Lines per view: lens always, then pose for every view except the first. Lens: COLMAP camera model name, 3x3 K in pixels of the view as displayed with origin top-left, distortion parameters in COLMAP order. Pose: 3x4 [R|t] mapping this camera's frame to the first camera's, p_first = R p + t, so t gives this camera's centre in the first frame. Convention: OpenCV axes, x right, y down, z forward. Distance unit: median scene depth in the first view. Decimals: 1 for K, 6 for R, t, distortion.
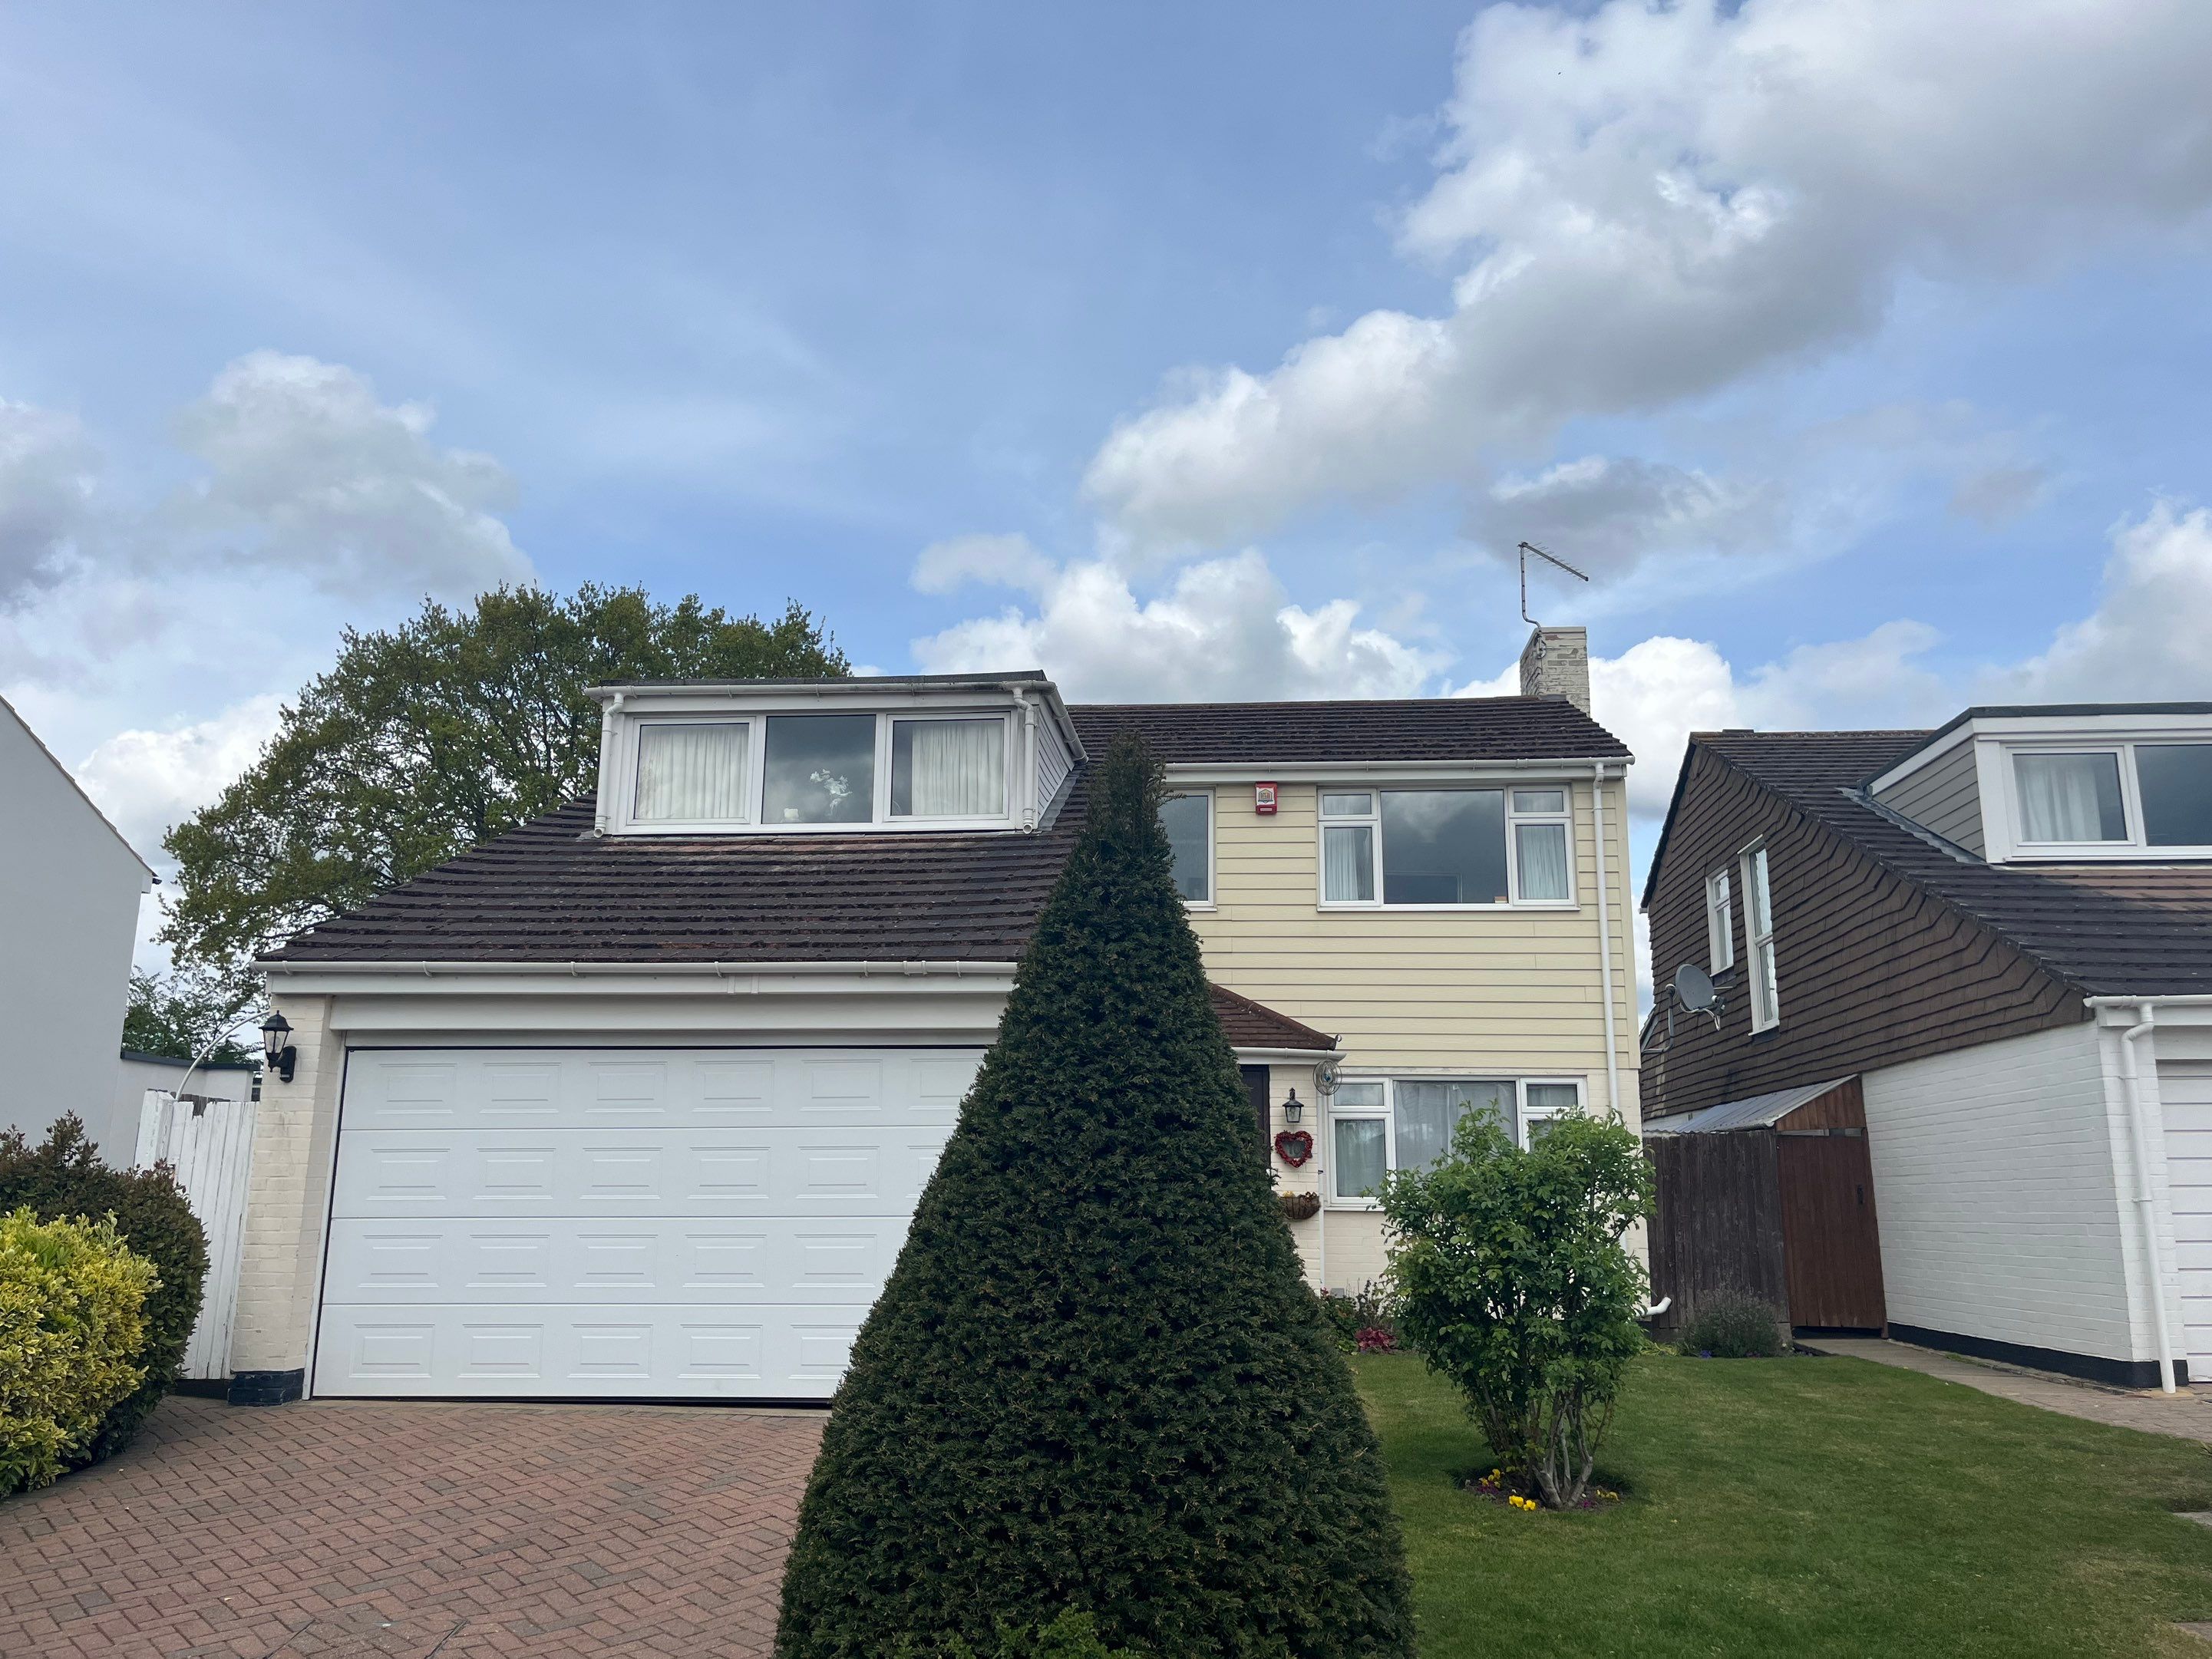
lens RADIAL K [[1740.1, 0, 1106.0], [0, 1740.1, 829.5], [0, 0, 1]] dist [0.087806, 0.000647]
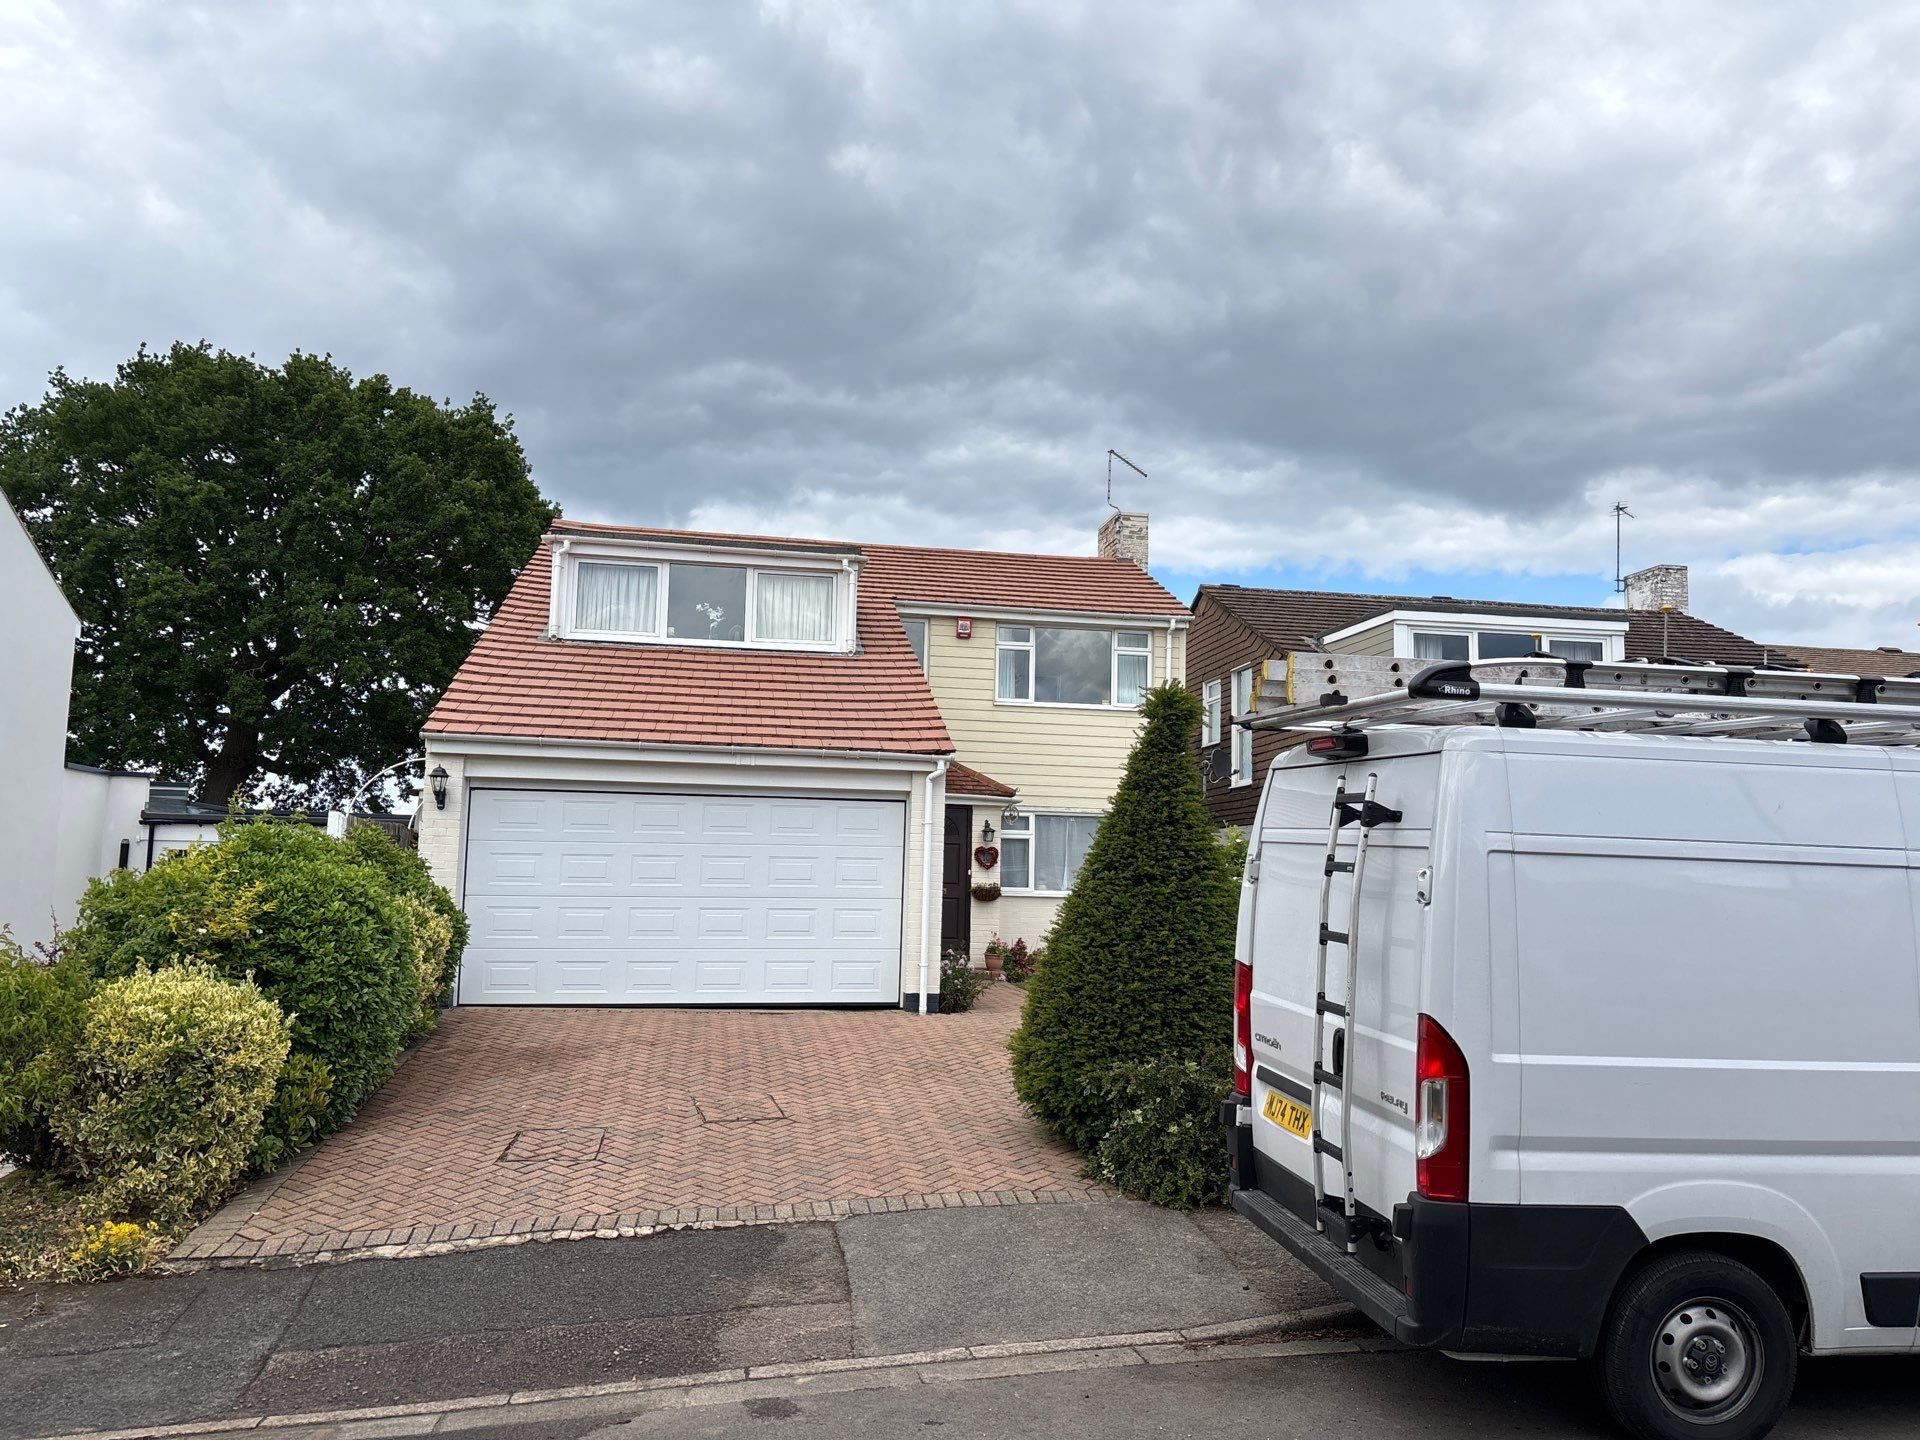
lens RADIAL K [[1507.5, 0, 960.0], [0, 1507.5, 720.0], [0, 0, 1]] dist [0.278910, 0.000370]
pose [[0.967370, 0.043712, 0.249567, -0.239561], [-0.069515, 0.992997, 0.095528, -0.064702], [-0.243644, -0.109759, 0.963634, -0.276707]]
